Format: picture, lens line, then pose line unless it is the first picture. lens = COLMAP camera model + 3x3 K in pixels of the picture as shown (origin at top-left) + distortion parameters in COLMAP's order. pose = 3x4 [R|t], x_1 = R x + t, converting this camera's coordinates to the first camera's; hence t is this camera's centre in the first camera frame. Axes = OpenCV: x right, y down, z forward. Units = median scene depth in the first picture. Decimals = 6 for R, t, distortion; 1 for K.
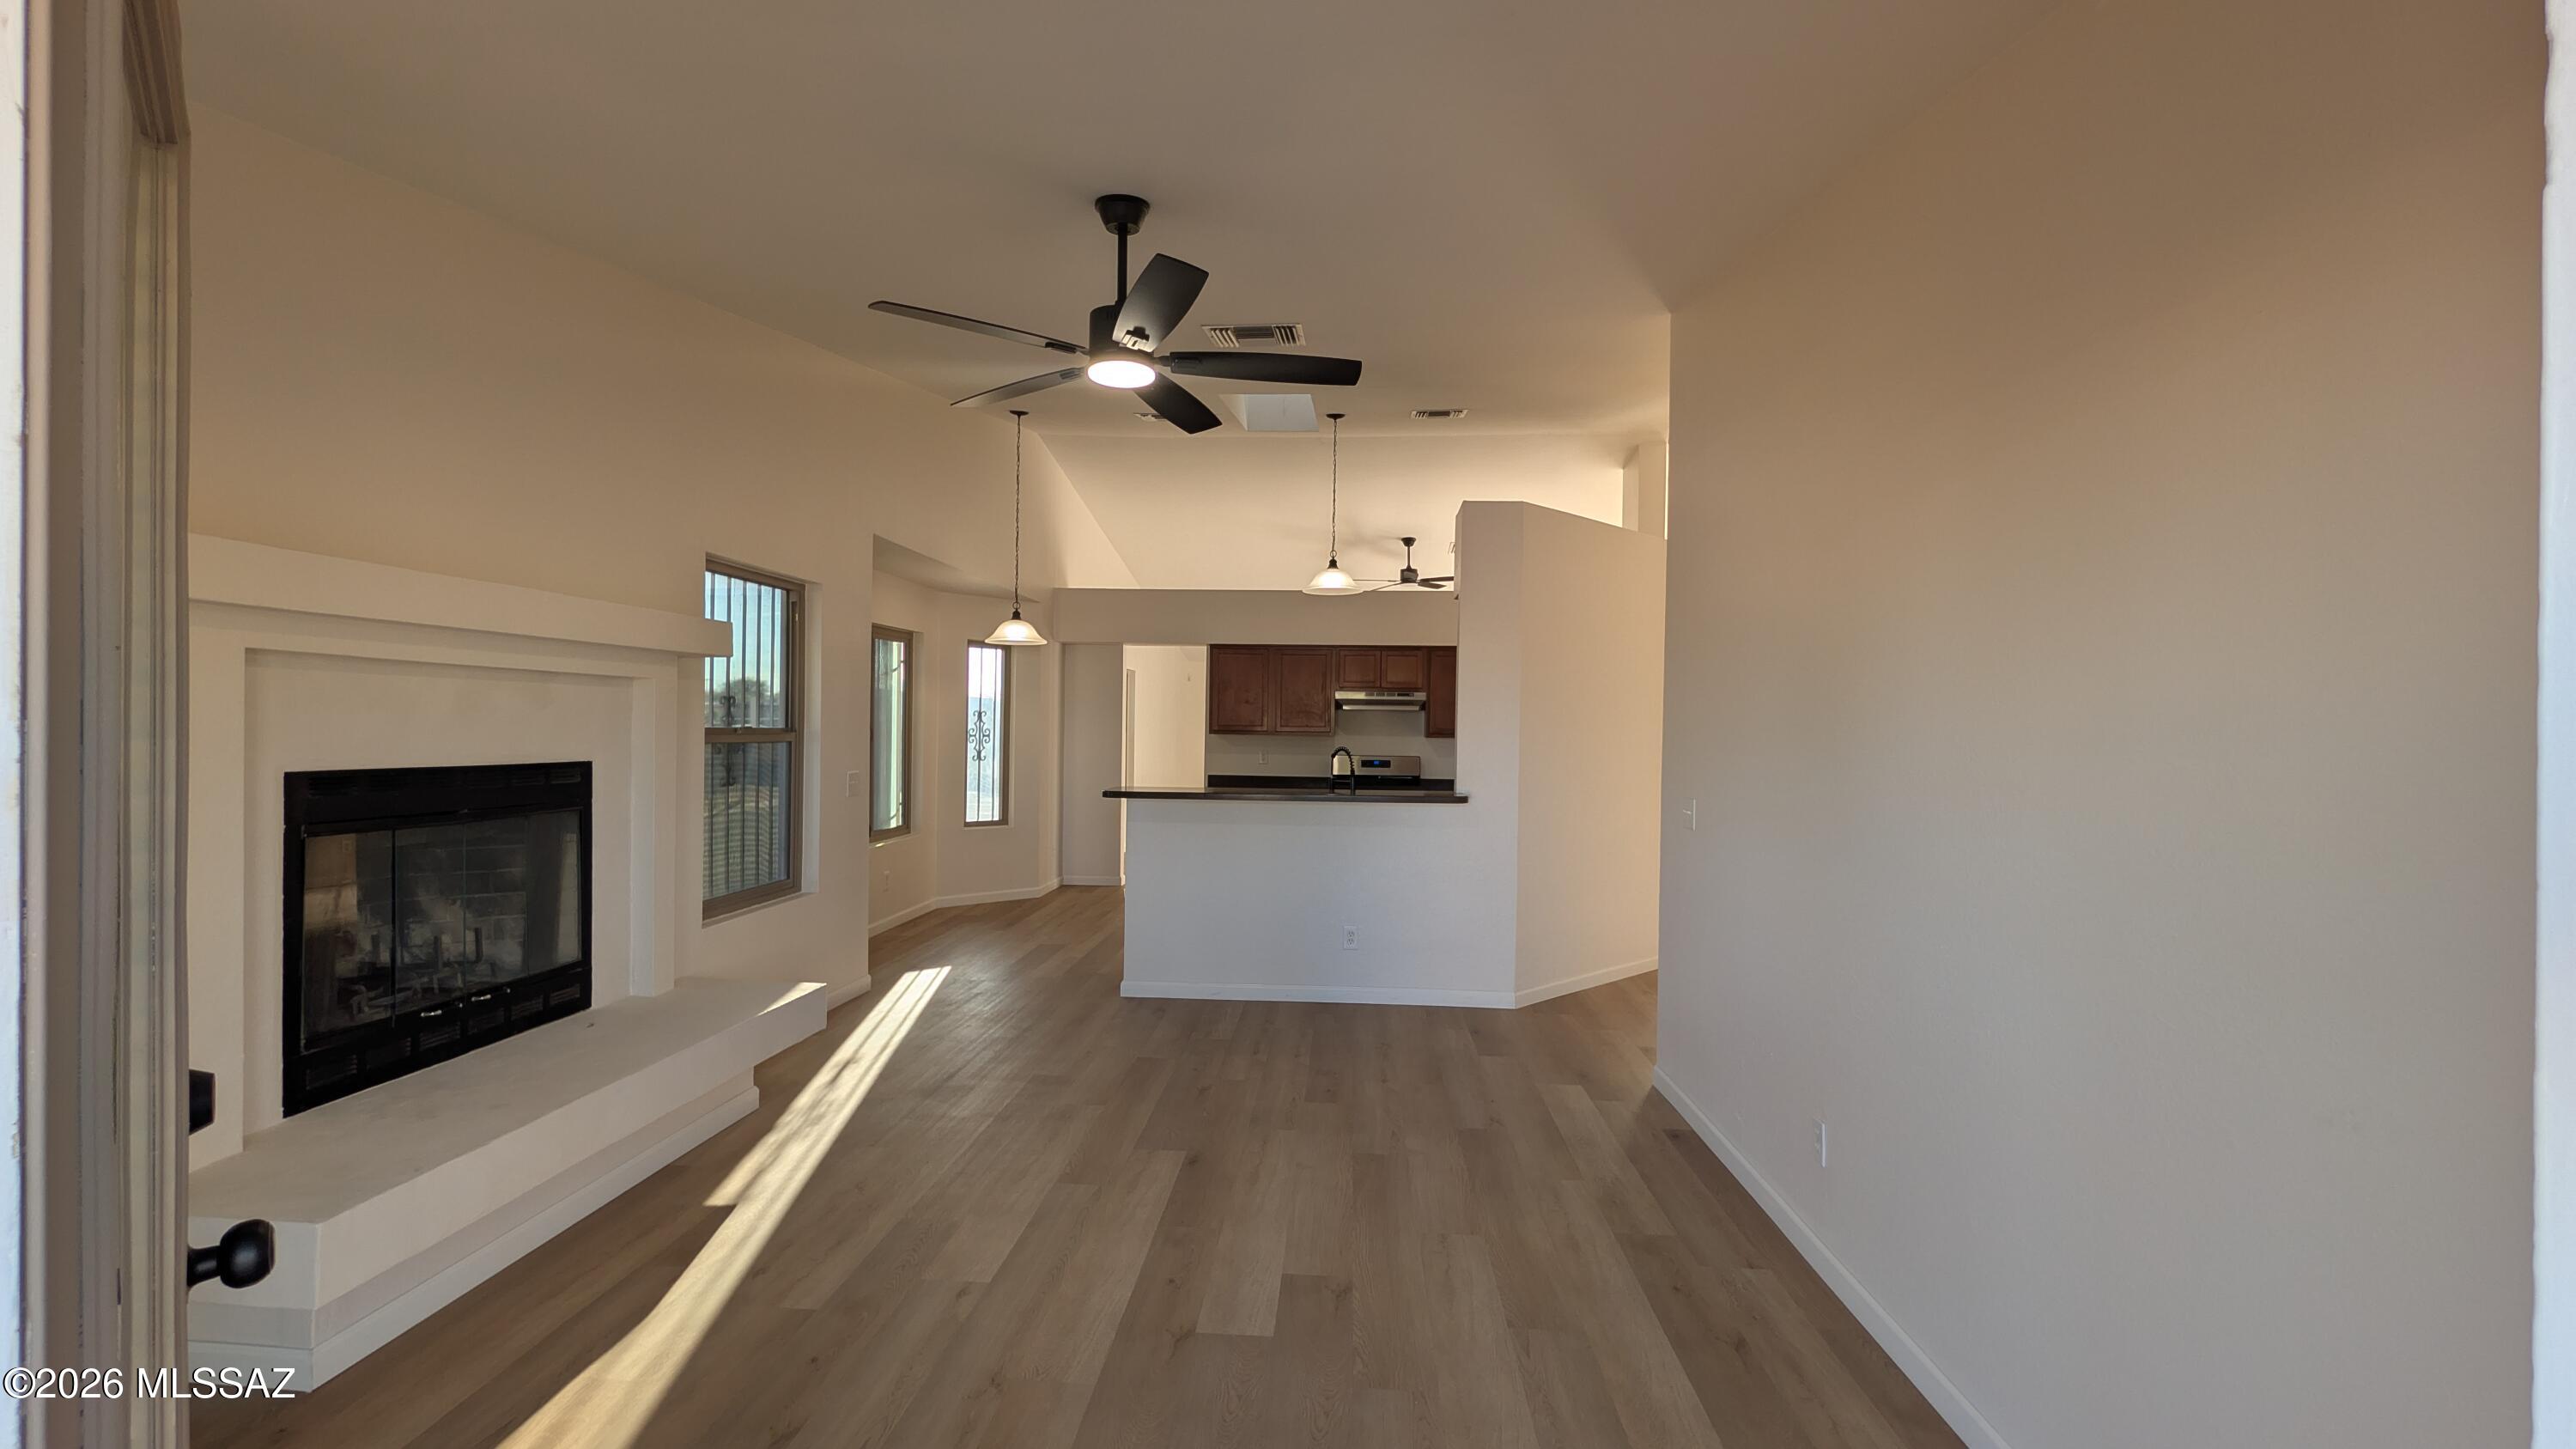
lens RADIAL K [[1027.4, 0, 1284.2], [0, 1027.4, 734.7], [0, 0, 1]] dist [0.001544, 0.000059]
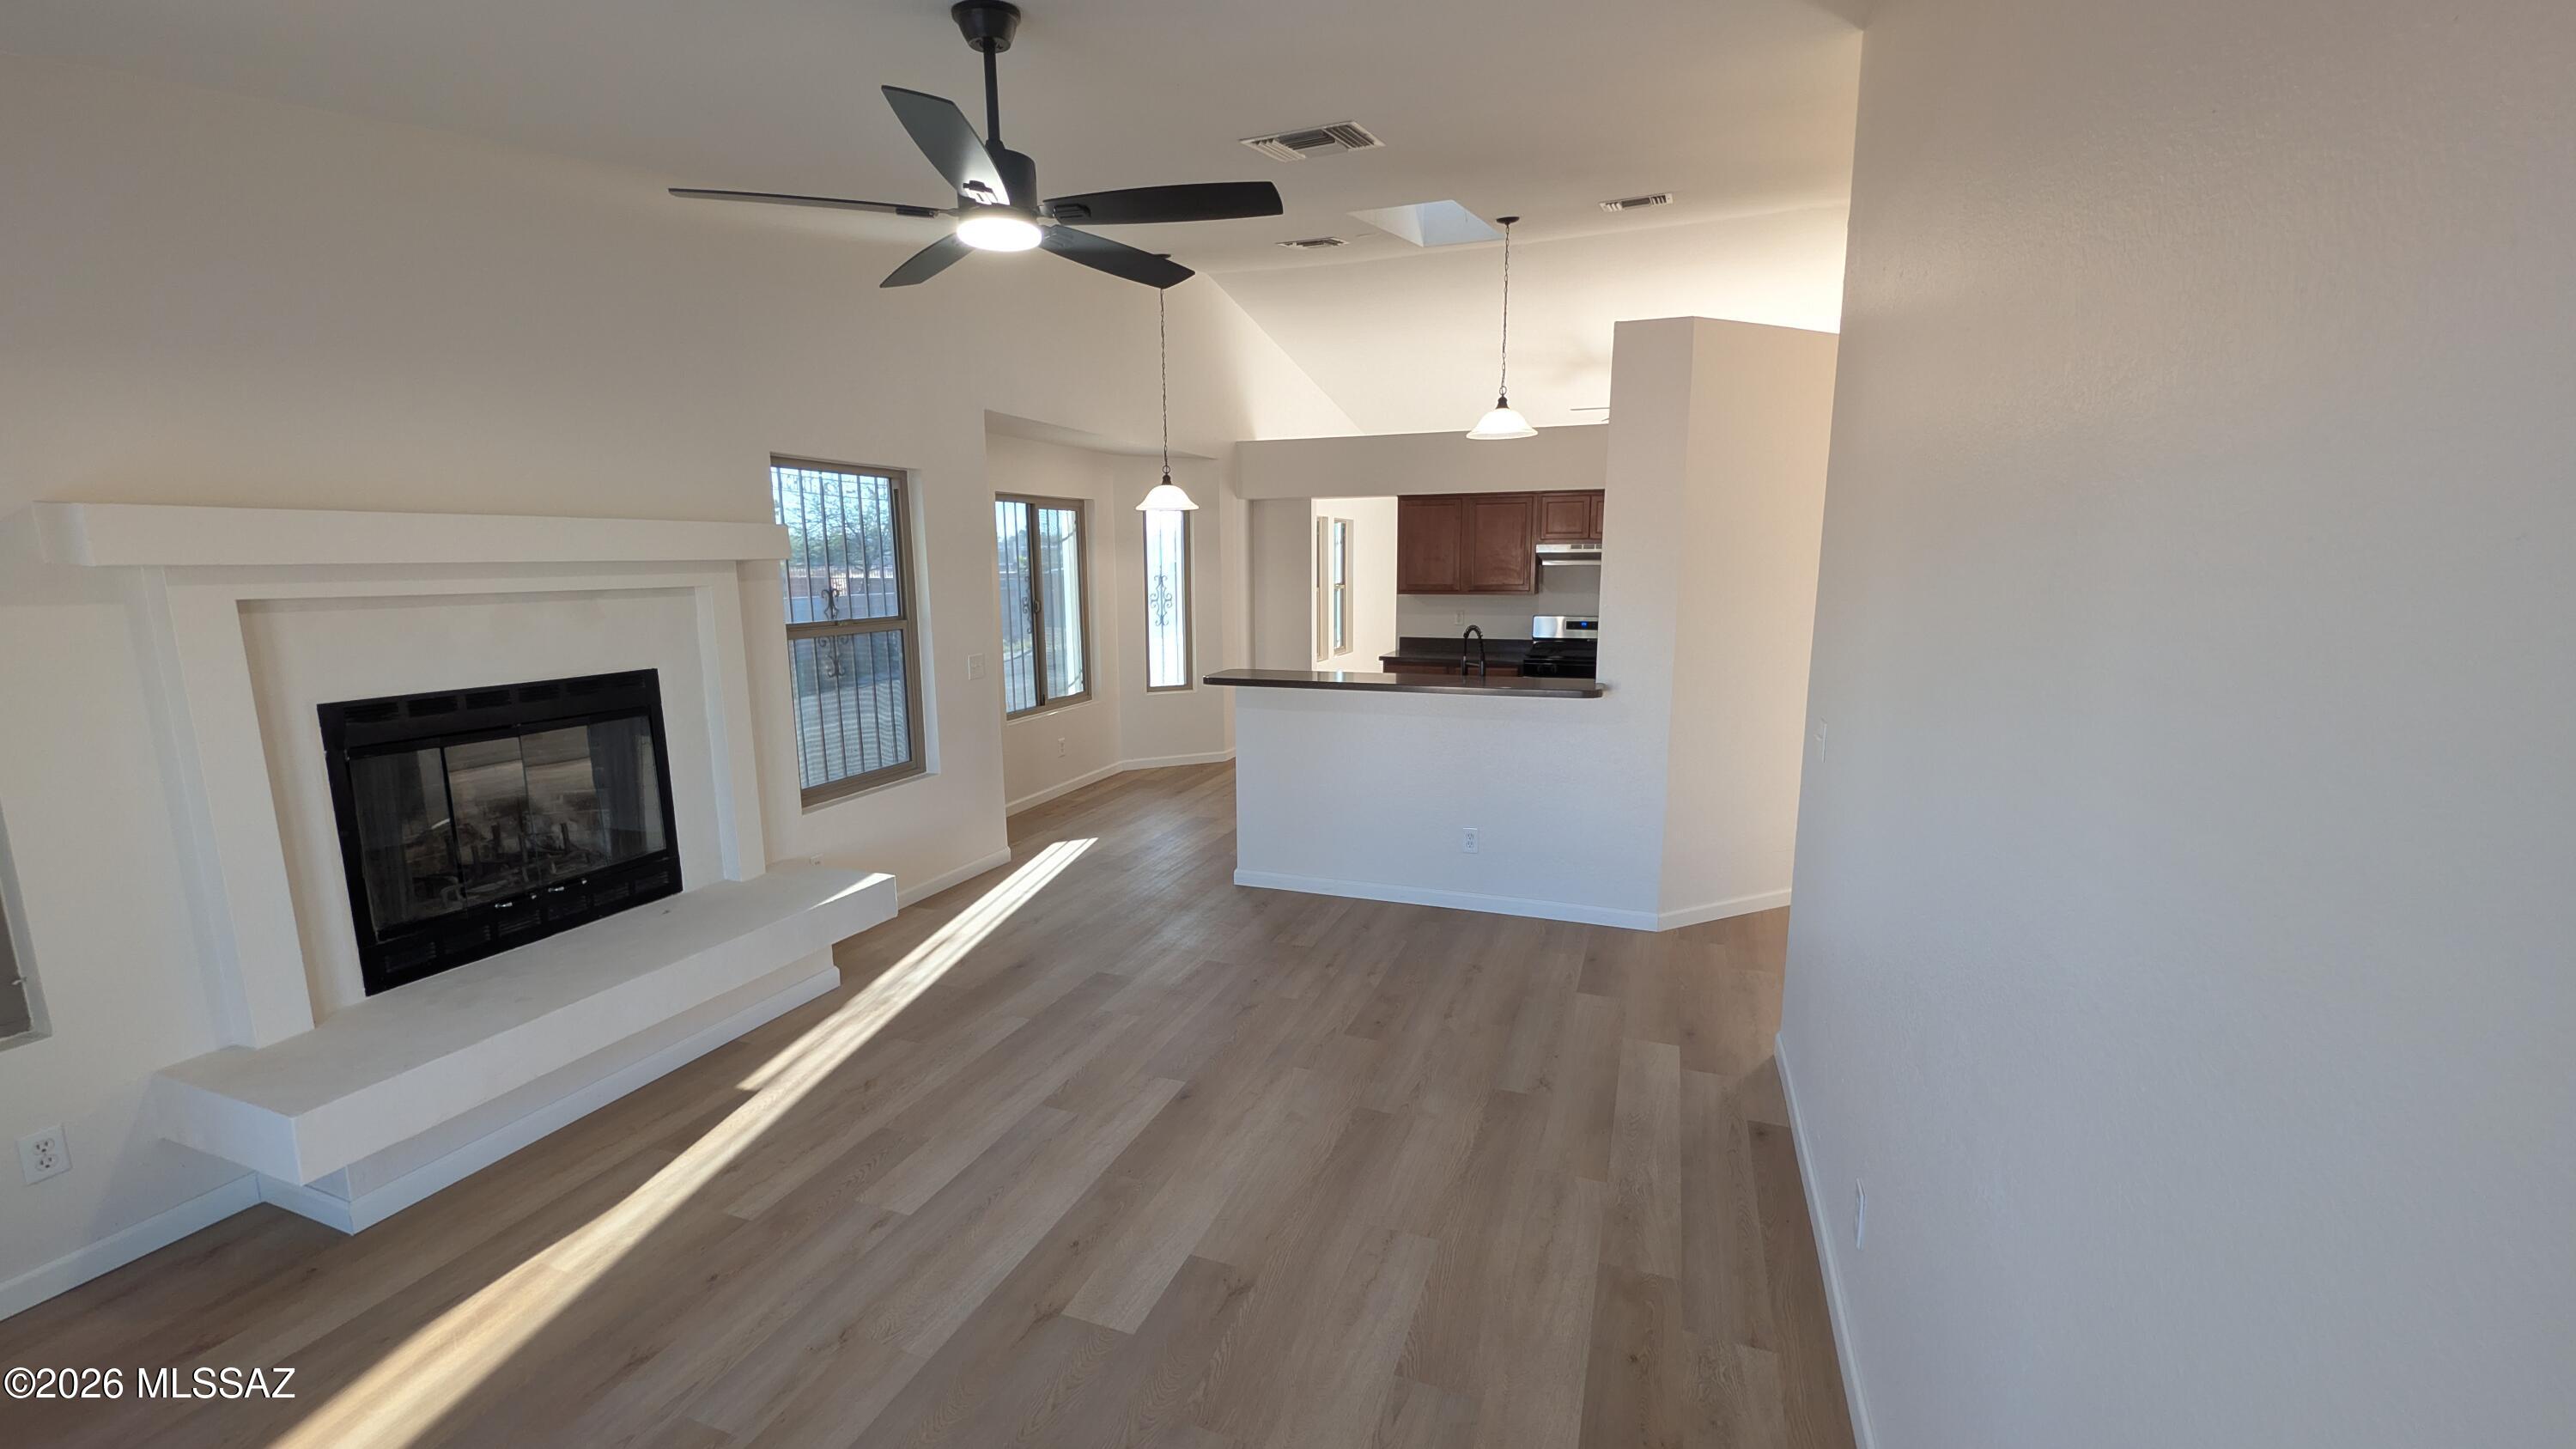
lens RADIAL K [[1027.4, 0, 1284.2], [0, 1027.4, 734.7], [0, 0, 1]] dist [0.001544, 0.000059]
pose [[0.956658, 0.028944, -0.289773, 0.215535], [0.018597, 0.986946, 0.159977, -0.054329], [0.290620, -0.158432, 0.943631, 0.145018]]
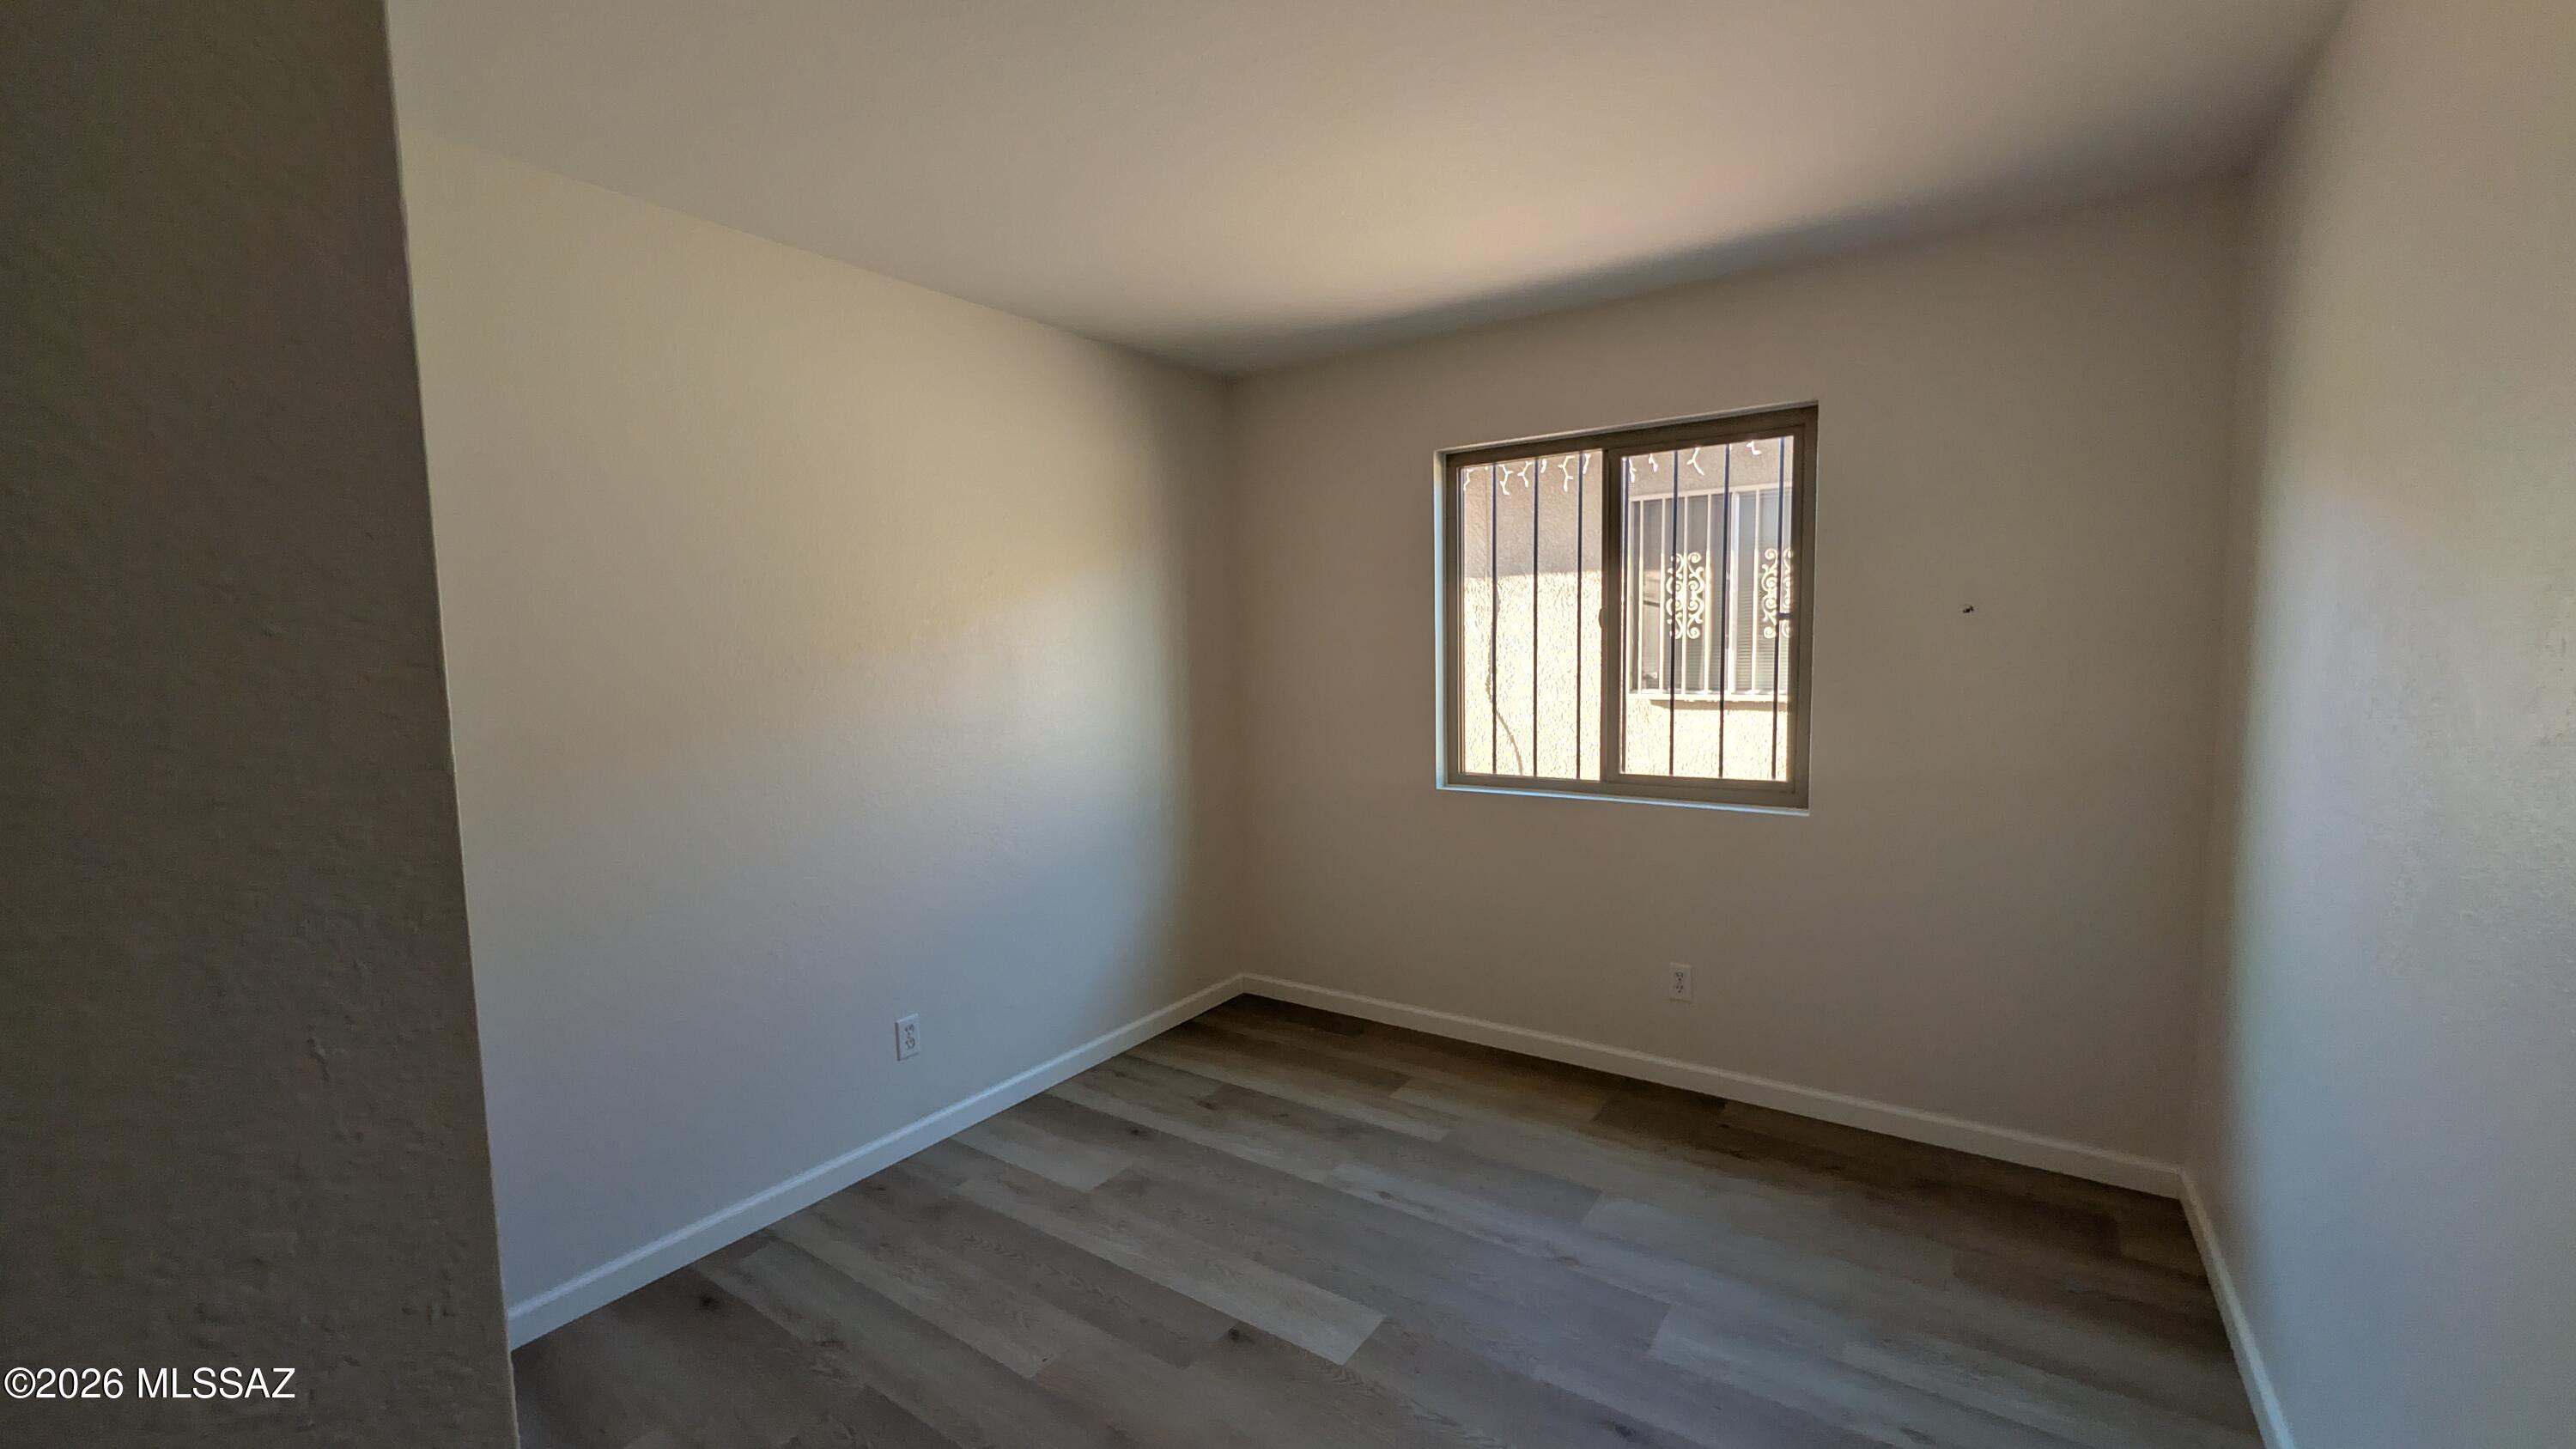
lens RADIAL K [[1027.4, 0, 1284.2], [0, 1027.4, 734.7], [0, 0, 1]] dist [0.001544, 0.000059]
pose [[-0.510792, 0.069638, -0.856879, 0.368863], [0.005088, 0.996941, 0.077988, 0.046004], [0.859689, 0.035476, -0.509584, 2.301411]]
